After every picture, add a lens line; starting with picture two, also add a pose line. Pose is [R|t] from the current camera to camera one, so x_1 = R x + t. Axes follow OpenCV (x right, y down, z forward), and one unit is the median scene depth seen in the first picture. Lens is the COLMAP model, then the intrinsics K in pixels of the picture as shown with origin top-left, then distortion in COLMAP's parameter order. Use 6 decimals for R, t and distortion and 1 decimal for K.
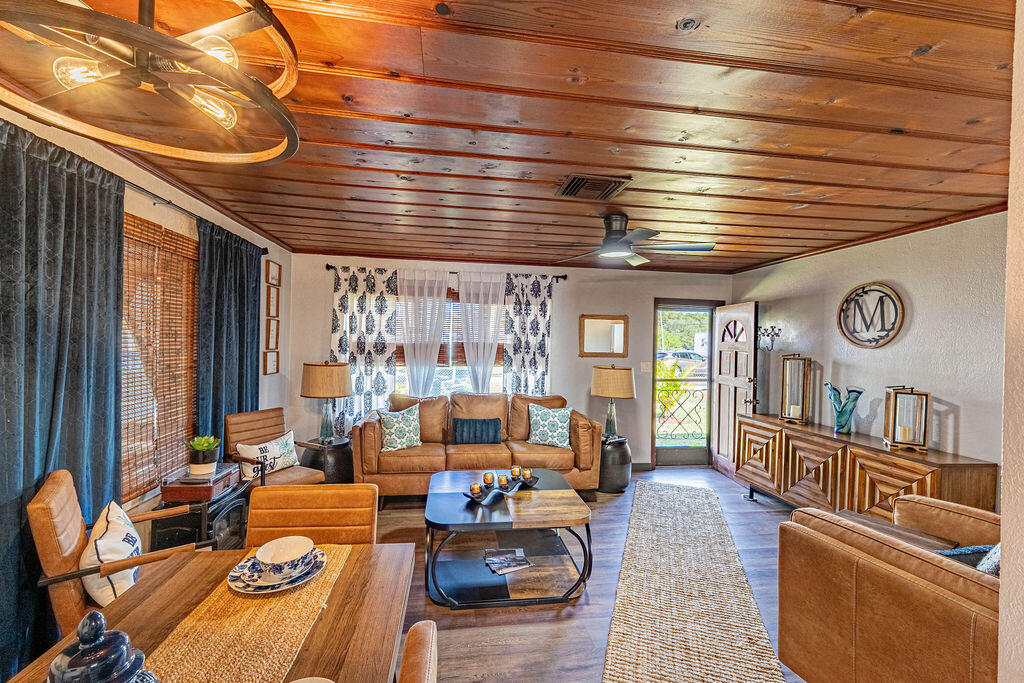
lens RADIAL K [[433.8, 0, 512.0], [0, 433.8, 341.5], [0, 0, 1]] dist [0.019950, -0.000084]
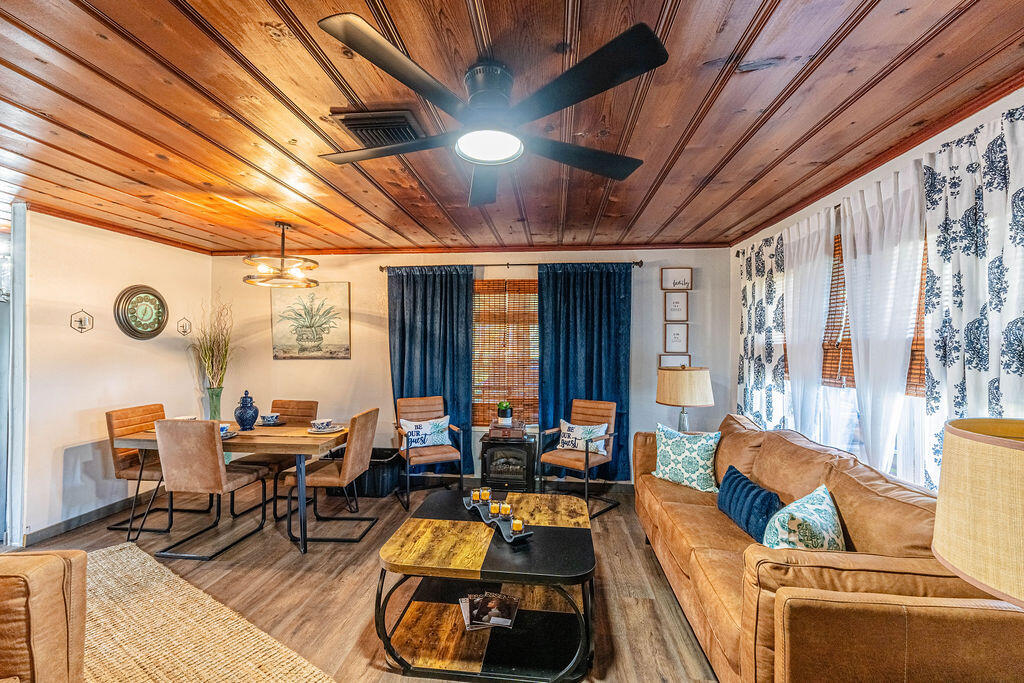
lens RADIAL K [[433.8, 0, 512.0], [0, 433.8, 341.5], [0, 0, 1]] dist [0.019950, -0.000084]
pose [[-0.242337, -0.033502, -0.969614, 0.602062], [-0.008068, 0.999439, -0.032516, 0.030934], [0.970159, -0.000057, -0.242471, 0.974267]]
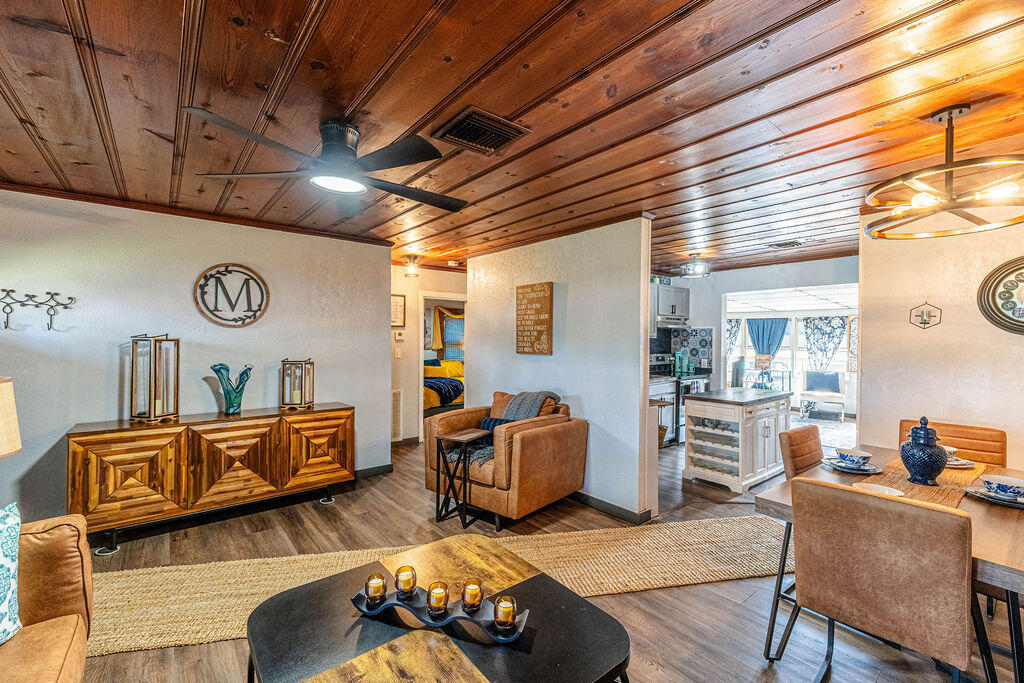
lens RADIAL K [[433.8, 0, 512.0], [0, 433.8, 341.5], [0, 0, 1]] dist [0.019950, -0.000084]
pose [[-0.511348, -0.033483, 0.858721, -0.393627], [-0.021256, 0.999428, 0.026312, 0.008112], [-0.859111, -0.004799, -0.511767, 0.943604]]
